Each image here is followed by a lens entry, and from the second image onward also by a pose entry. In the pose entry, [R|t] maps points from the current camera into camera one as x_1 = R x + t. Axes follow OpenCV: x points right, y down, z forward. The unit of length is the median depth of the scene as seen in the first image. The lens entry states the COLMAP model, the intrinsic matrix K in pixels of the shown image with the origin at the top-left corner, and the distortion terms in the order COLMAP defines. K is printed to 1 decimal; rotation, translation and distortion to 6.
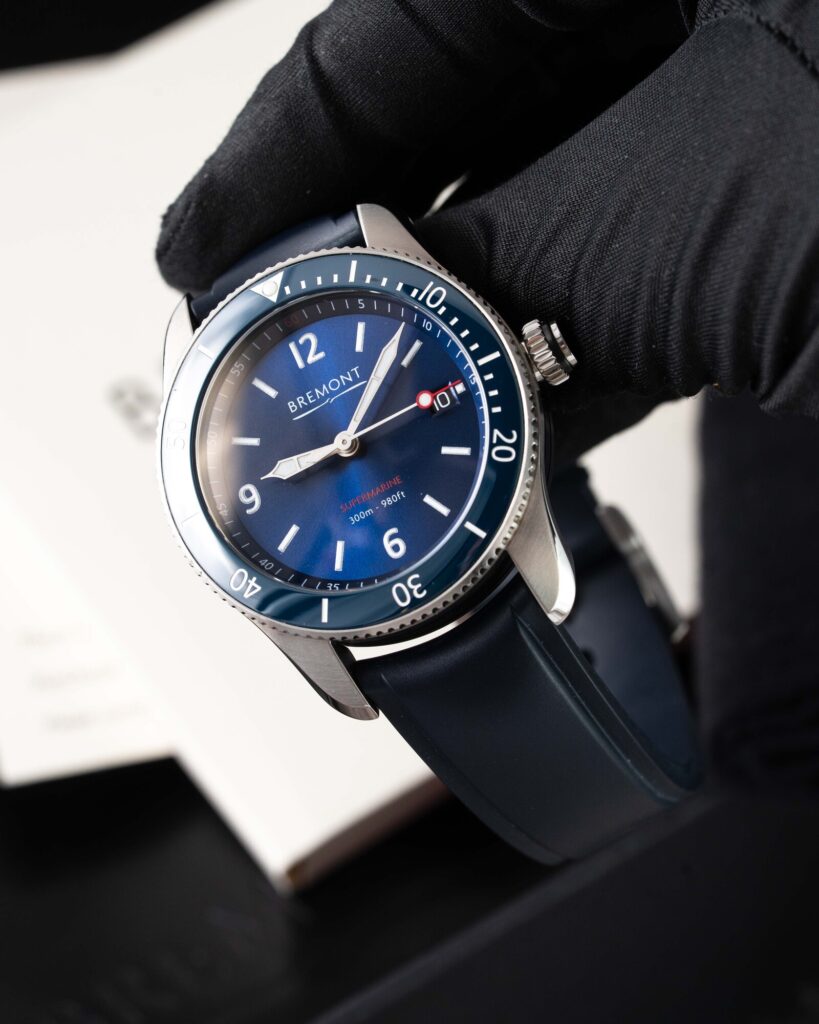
lens RADIAL K [[5062.9, 0, 409.5], [0, 5062.9, 512.0], [0, 0, 1]] dist [-0.034831, 5.936886]
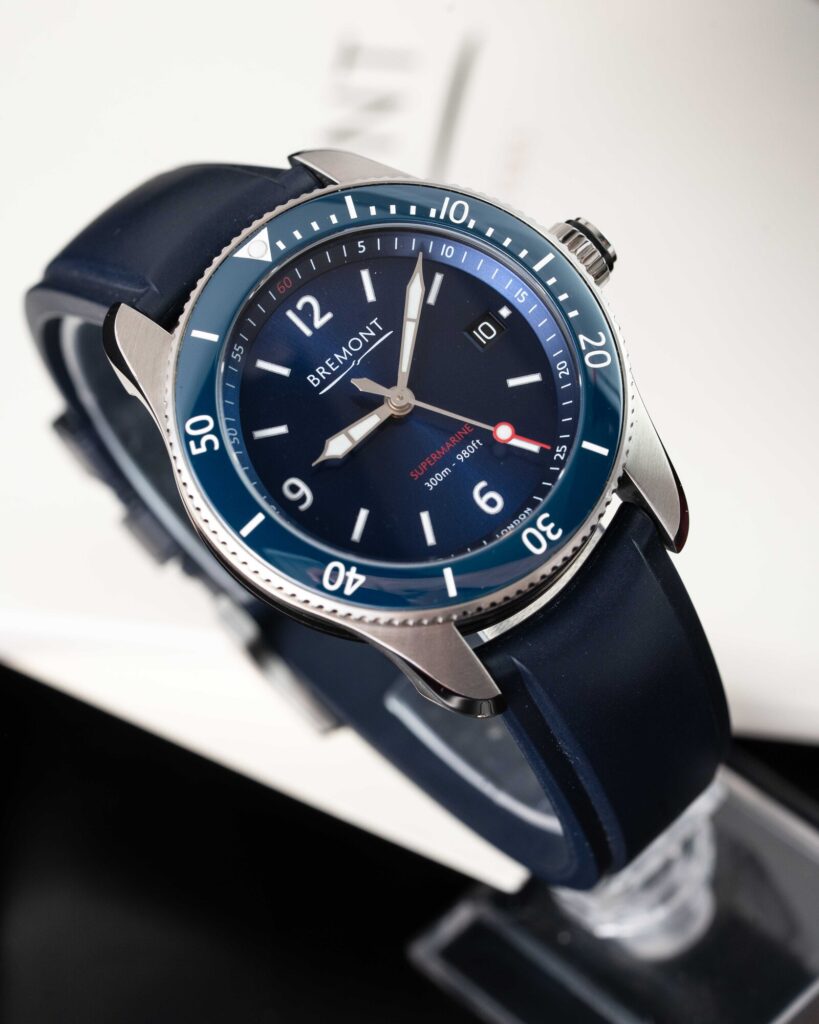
lens RADIAL K [[5062.9, 0, 409.5], [0, 5062.9, 512.0], [0, 0, 1]] dist [-0.034831, 5.936886]
pose [[0.876263, -0.184141, 0.445258, -0.390974], [0.267344, 0.954608, -0.131342, 0.115839], [-0.400861, 0.234127, 0.885717, 0.253262]]
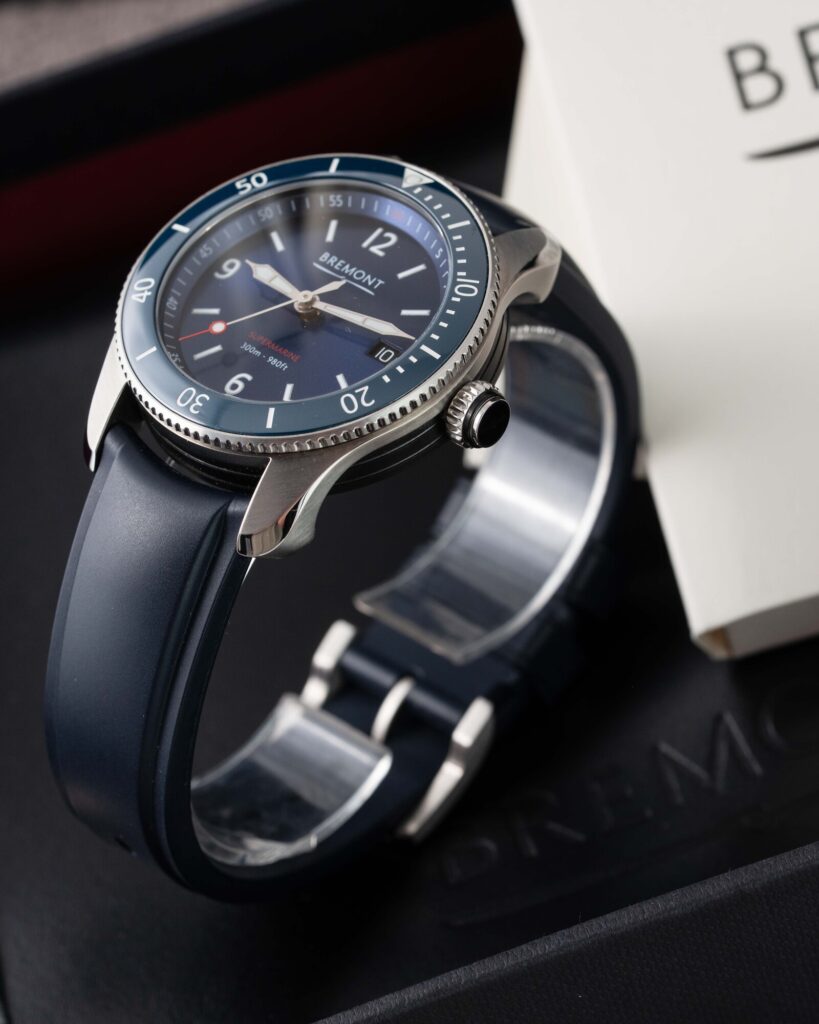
lens RADIAL K [[5062.9, 0, 409.5], [0, 5062.9, 512.0], [0, 0, 1]] dist [-0.034831, 5.936886]
pose [[0.443608, 0.795615, -0.412564, 0.446728], [-0.869167, 0.494176, 0.018432, -0.029231], [0.218544, 0.350410, 0.910742, 0.097163]]
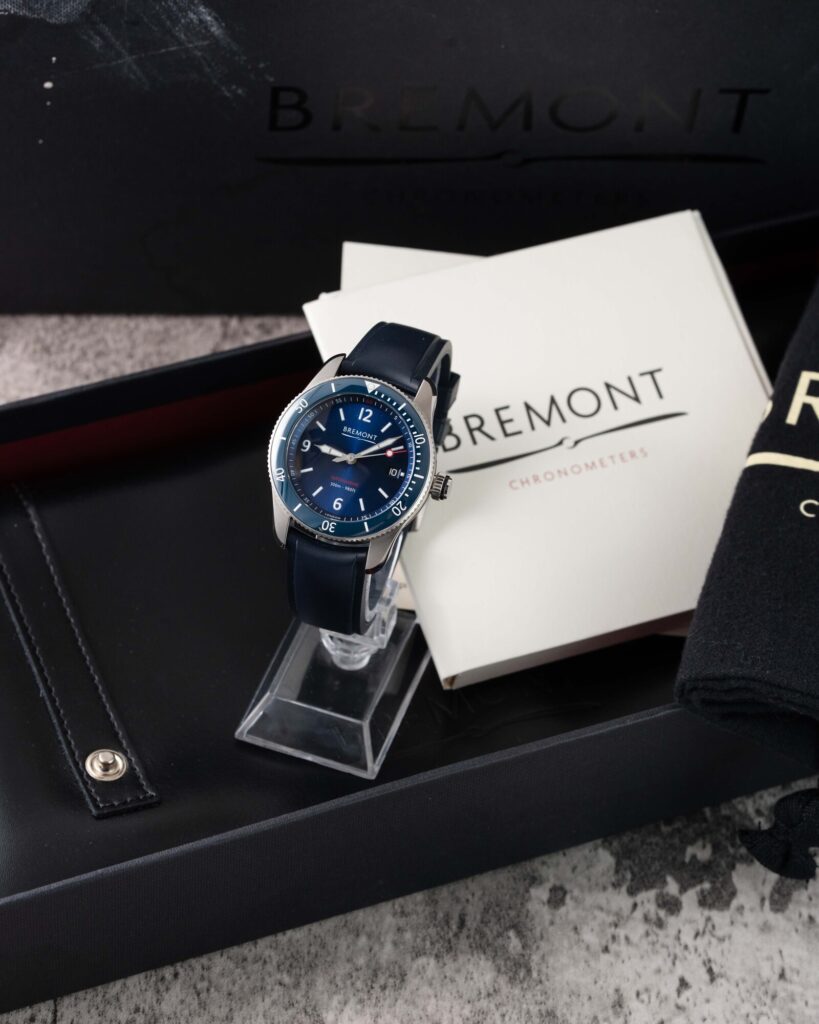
lens RADIAL K [[5062.9, 0, 409.5], [0, 5062.9, 512.0], [0, 0, 1]] dist [-0.034831, 5.936886]
pose [[0.744186, 0.660449, 0.099968, -0.211585], [-0.667447, 0.729296, 0.150472, -0.368341], [0.026473, -0.178702, 0.983547, -1.324740]]
